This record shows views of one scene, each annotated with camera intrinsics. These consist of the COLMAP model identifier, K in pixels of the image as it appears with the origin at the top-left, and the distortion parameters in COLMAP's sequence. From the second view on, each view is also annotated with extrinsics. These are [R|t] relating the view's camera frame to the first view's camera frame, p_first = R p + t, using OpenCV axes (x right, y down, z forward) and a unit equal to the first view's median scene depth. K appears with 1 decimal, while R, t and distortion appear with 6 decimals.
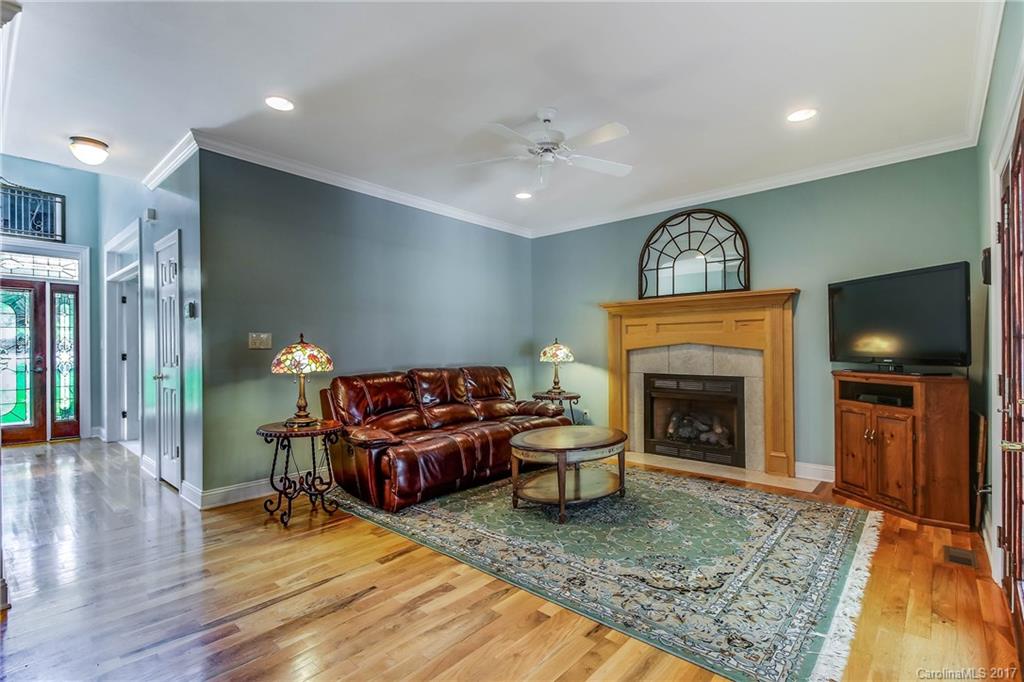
lens RADIAL K [[472.9, 0, 513.5], [0, 472.9, 349.8], [0, 0, 1]] dist [-0.002276, -0.000839]
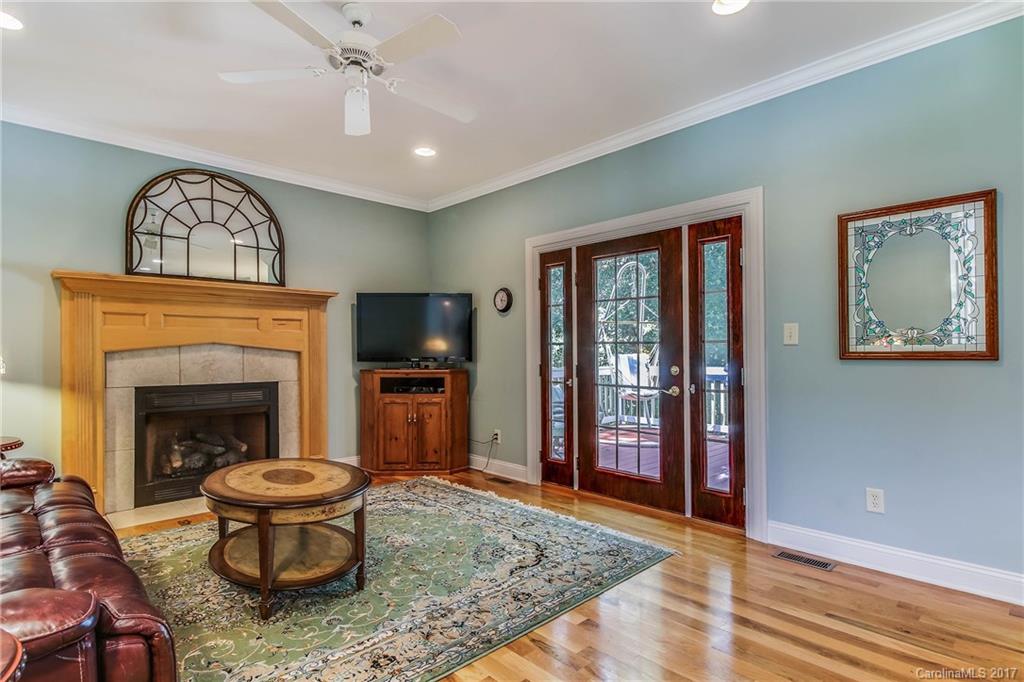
lens RADIAL K [[511.3, 0, 507.9], [0, 511.3, 348.3], [0, 0, 1]] dist [0.004479, 0.000403]
pose [[0.090140, 0.009613, 0.995883, -0.599662], [0.004517, 0.999939, -0.010061, 0.007749], [-0.995919, 0.005405, 0.090091, 0.638431]]
